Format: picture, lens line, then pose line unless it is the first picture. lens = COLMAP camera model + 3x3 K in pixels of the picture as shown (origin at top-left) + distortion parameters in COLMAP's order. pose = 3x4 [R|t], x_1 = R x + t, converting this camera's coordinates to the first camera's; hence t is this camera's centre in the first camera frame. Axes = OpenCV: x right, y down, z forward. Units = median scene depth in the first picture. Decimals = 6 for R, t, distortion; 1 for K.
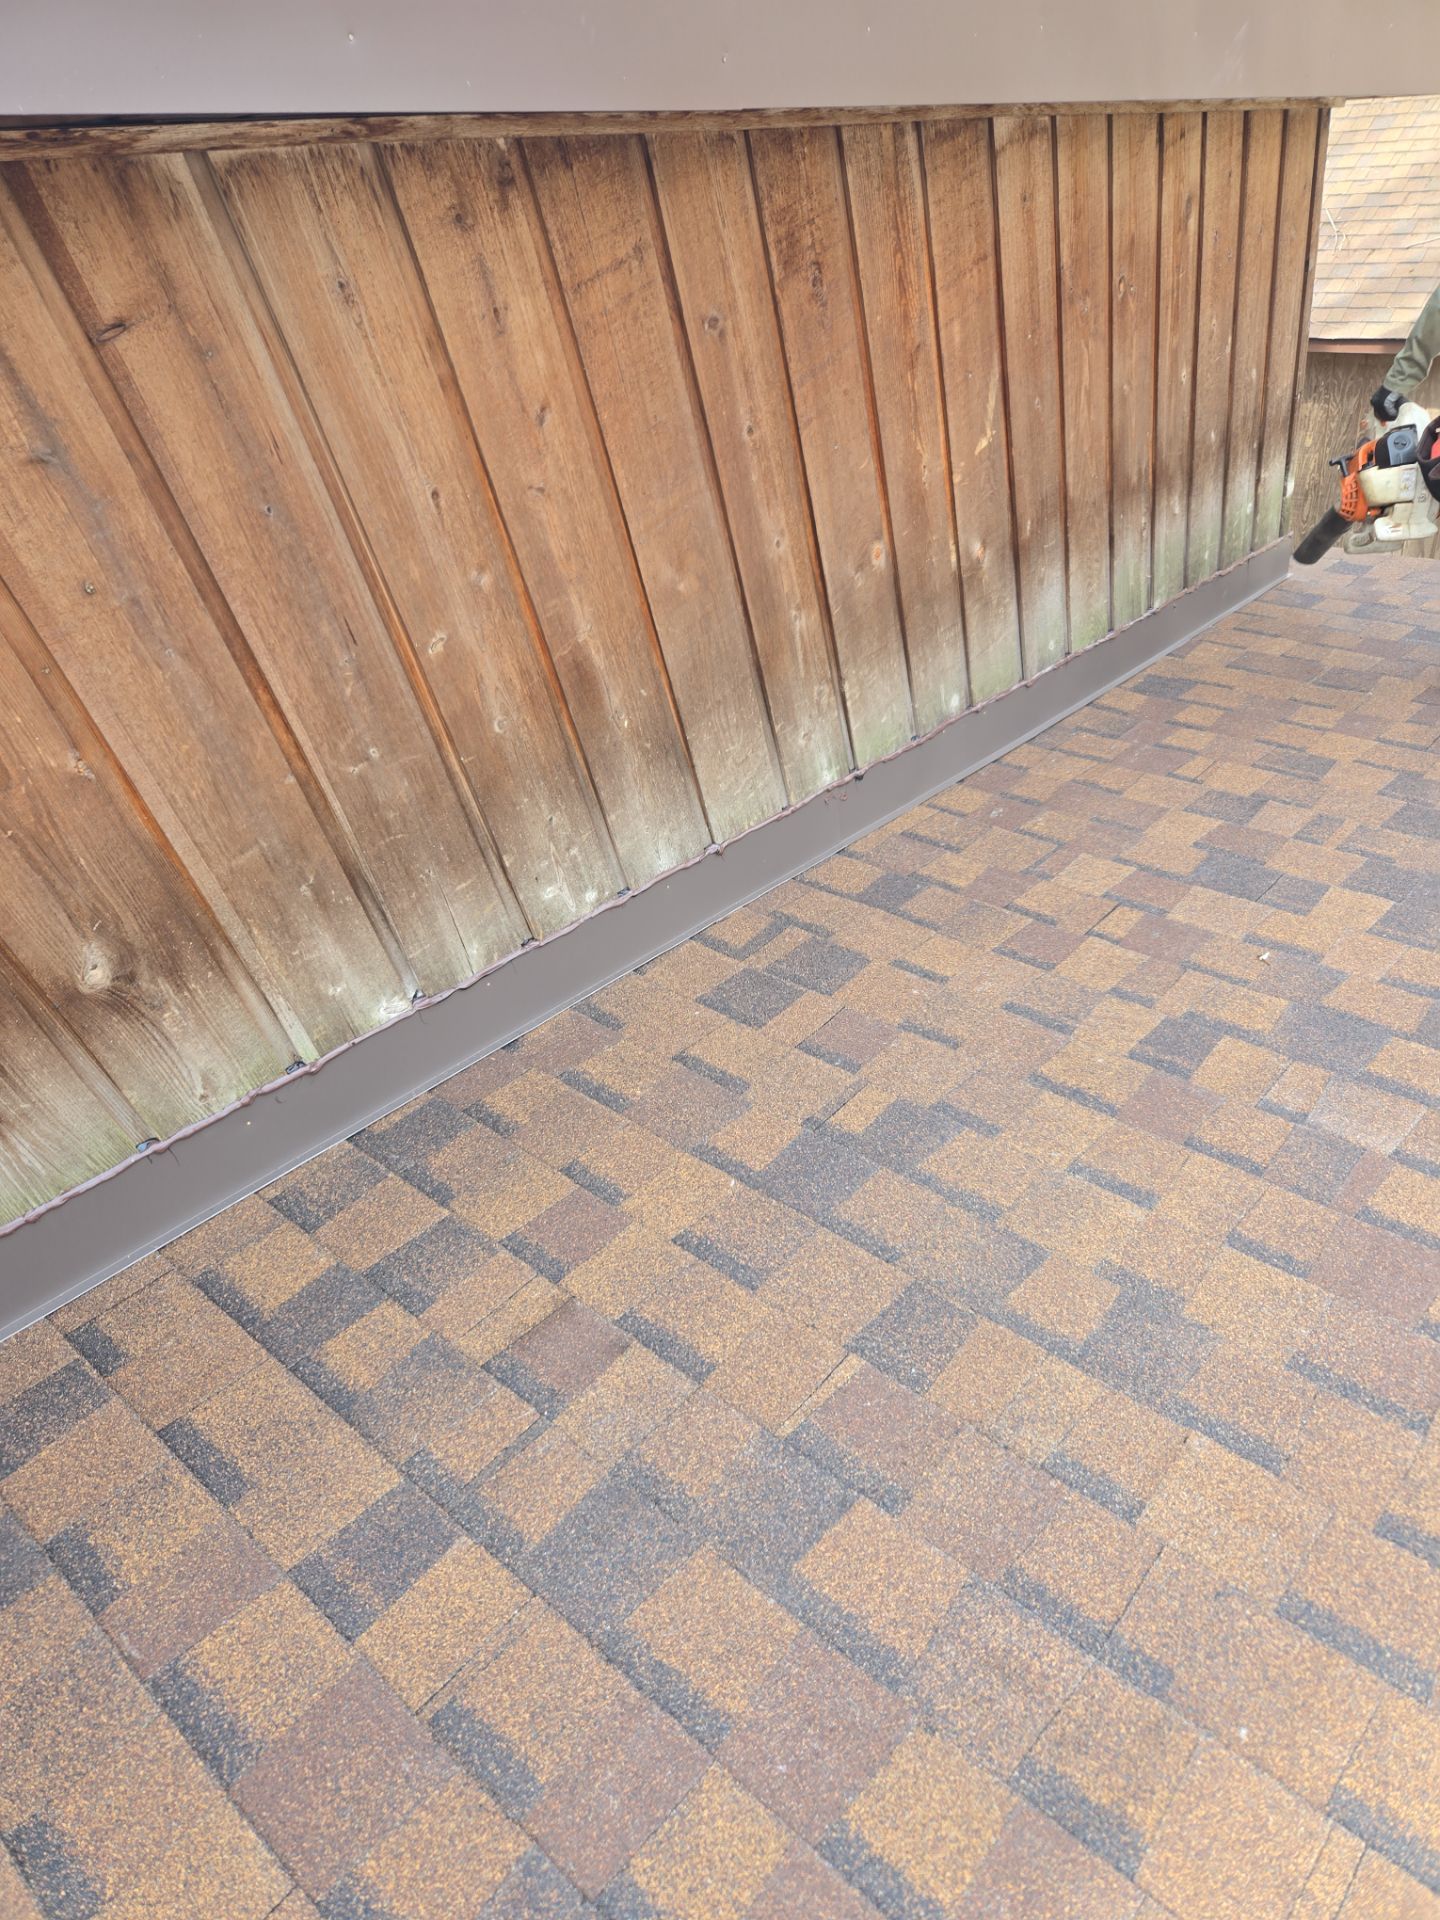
lens RADIAL K [[1202.2, 0, 720.0], [0, 1202.2, 960.0], [0, 0, 1]] dist [-0.001028, -0.022357]
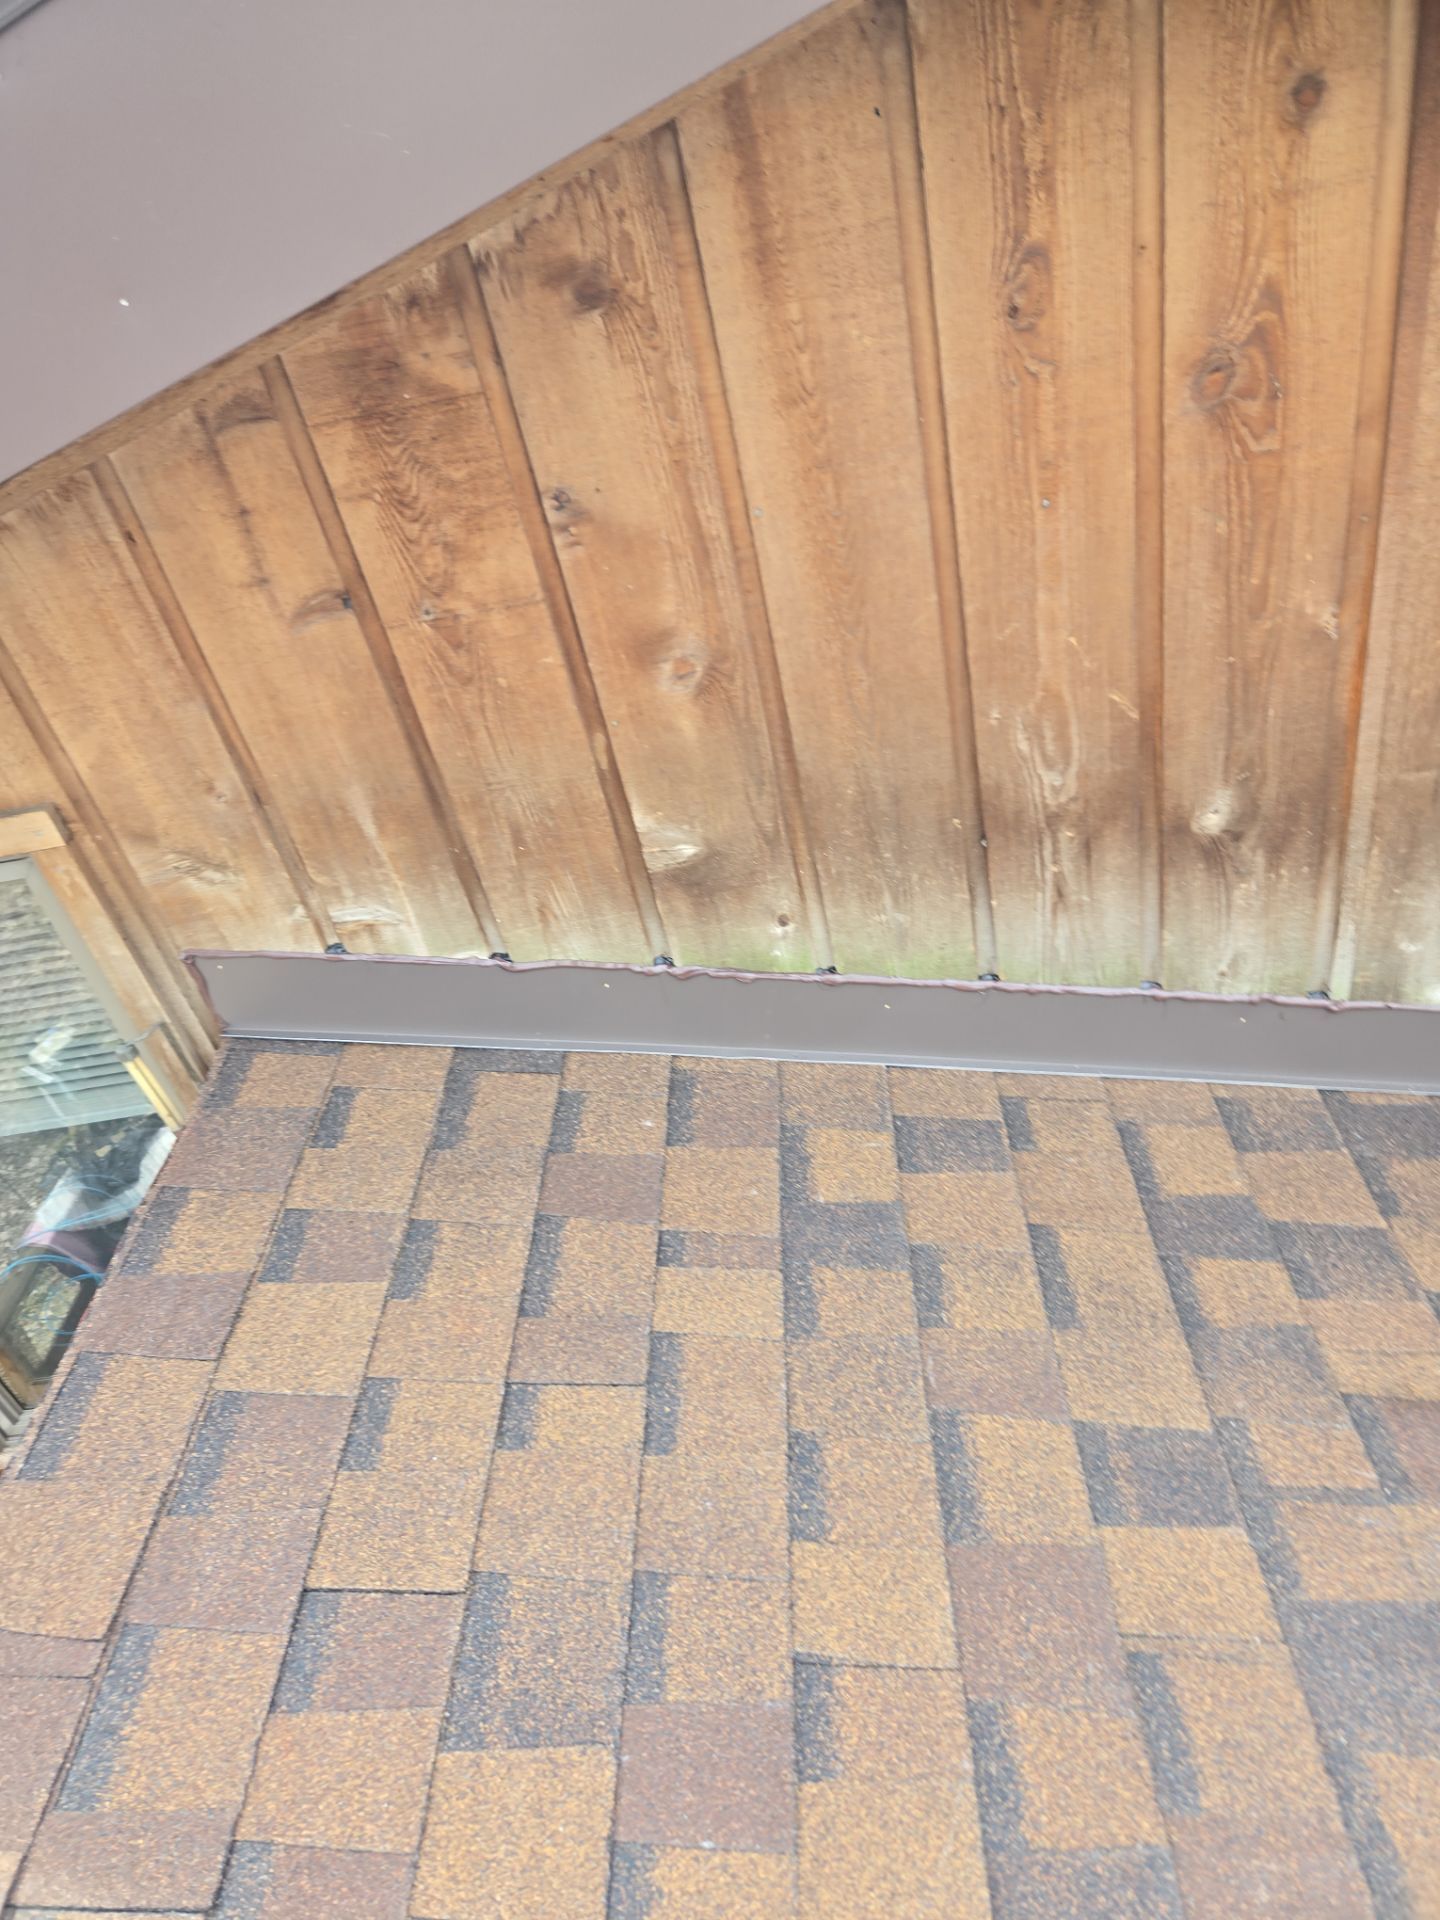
lens RADIAL K [[1202.2, 0, 720.0], [0, 1202.2, 960.0], [0, 0, 1]] dist [-0.001028, -0.022357]
pose [[0.618932, 0.508408, -0.598702, -0.112721], [-0.446677, 0.854819, 0.264129, 0.031186], [0.646067, 0.103949, 0.756169, -0.012700]]
